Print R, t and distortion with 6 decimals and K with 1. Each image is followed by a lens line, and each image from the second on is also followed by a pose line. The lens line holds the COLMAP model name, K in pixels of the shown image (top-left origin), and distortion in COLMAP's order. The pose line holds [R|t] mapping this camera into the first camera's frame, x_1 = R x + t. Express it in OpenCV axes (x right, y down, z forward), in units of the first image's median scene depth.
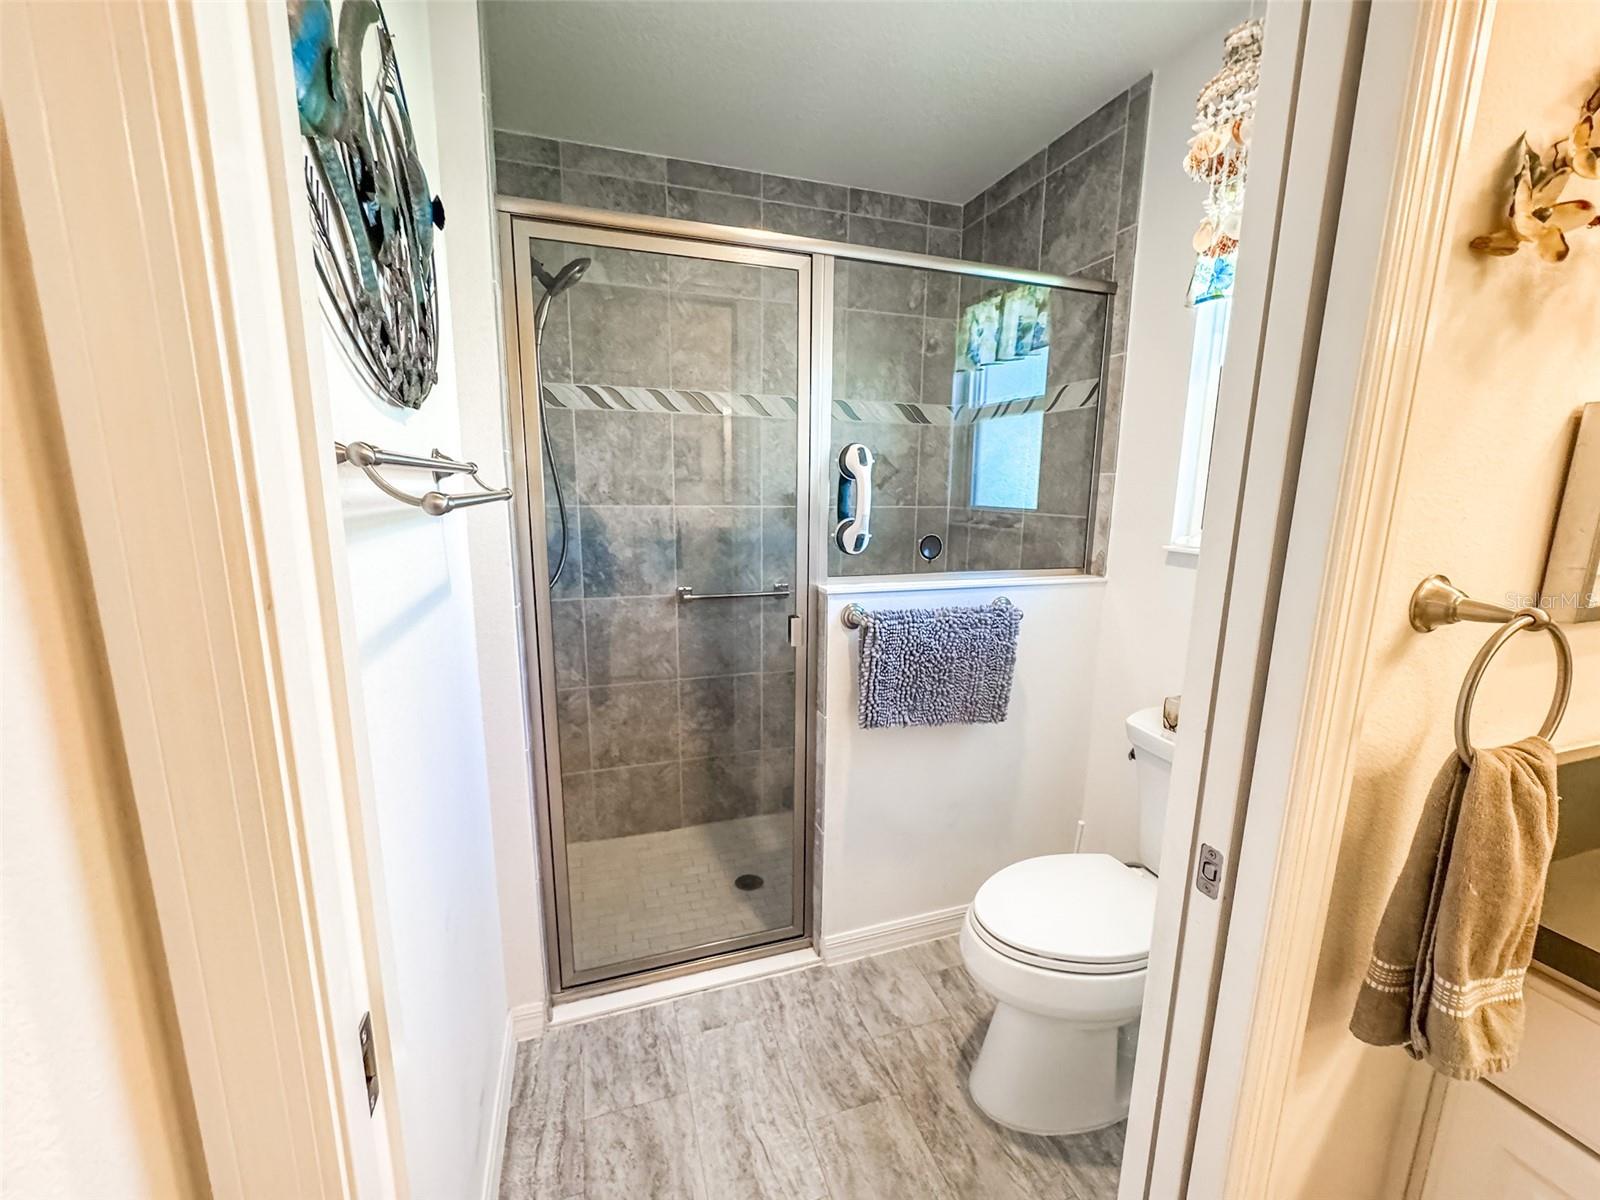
lens RADIAL K [[641.9, 0, 798.7], [0, 641.9, 596.7], [0, 0, 1]] dist [-0.004048, 0.000683]
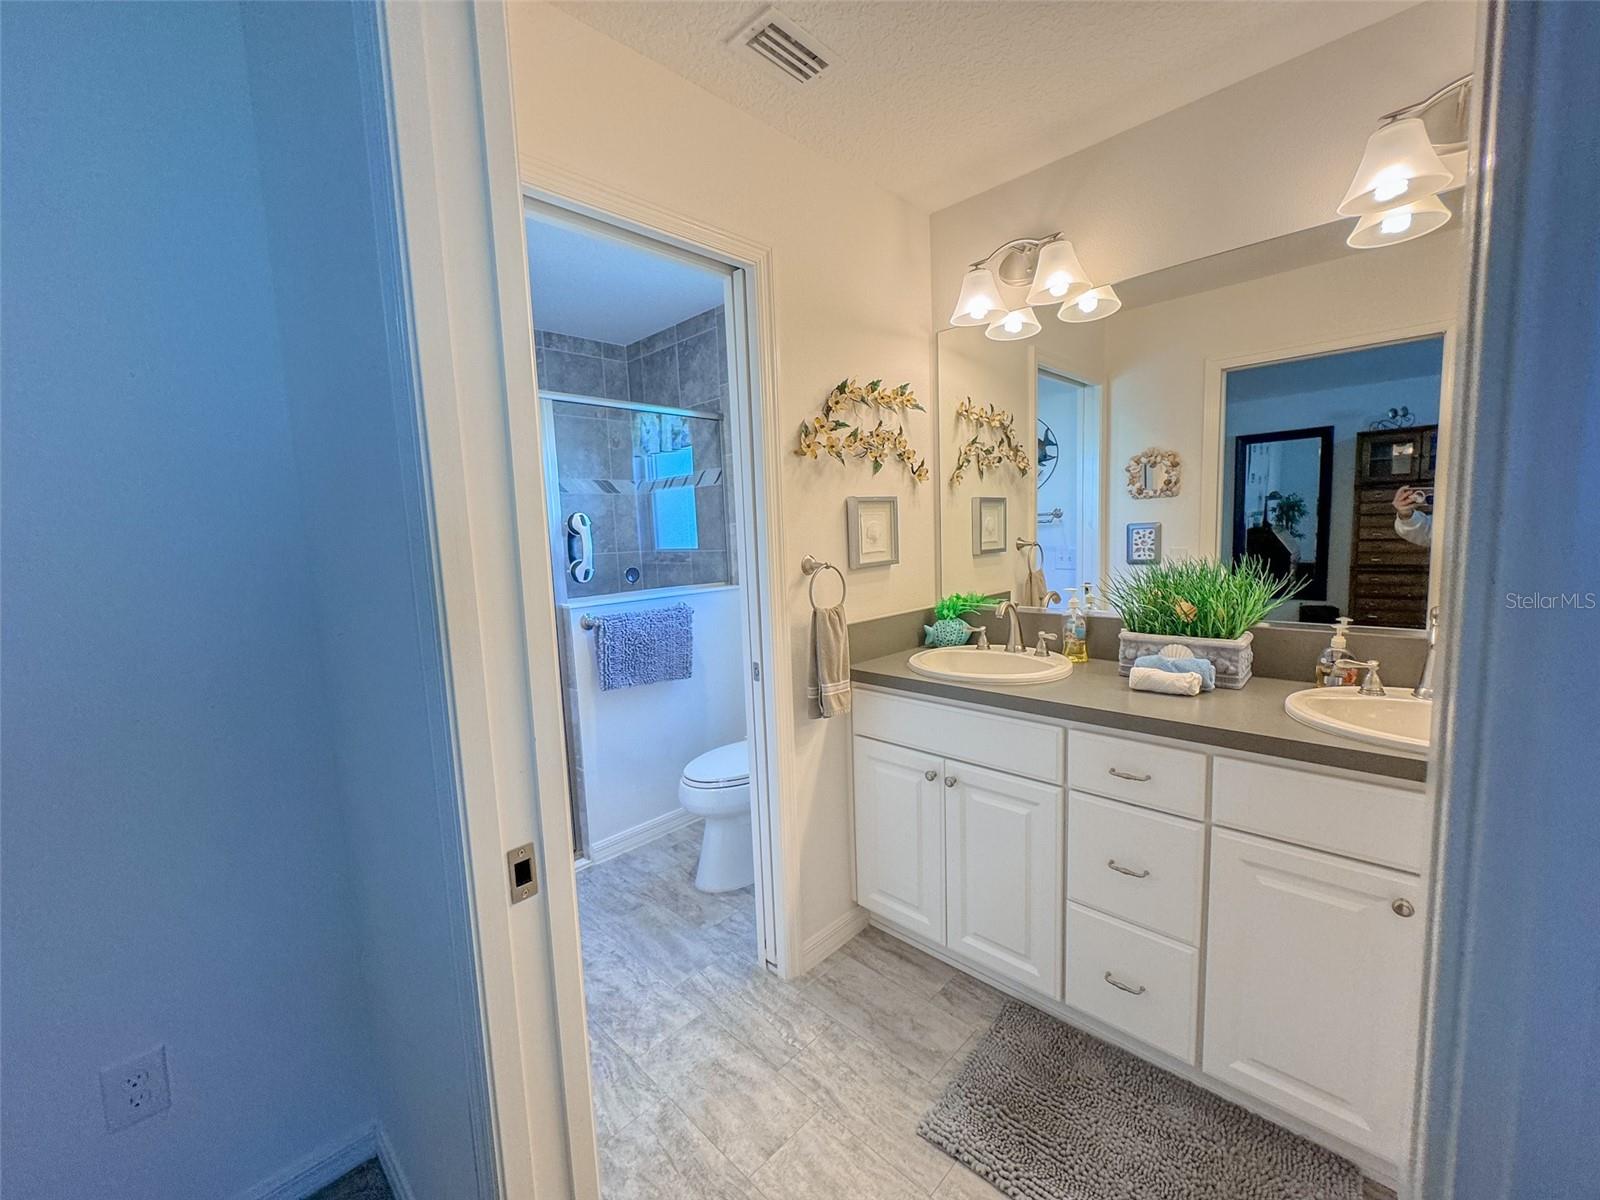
lens RADIAL K [[641.9, 0, 802.4], [0, 641.9, 601.3], [0, 0, 1]] dist [-0.004048, 0.000683]
pose [[0.885947, -0.099038, 0.453090, -0.142828], [0.131439, 0.990496, -0.040503, 0.103386], [-0.444772, 0.095437, 0.890544, -0.573211]]
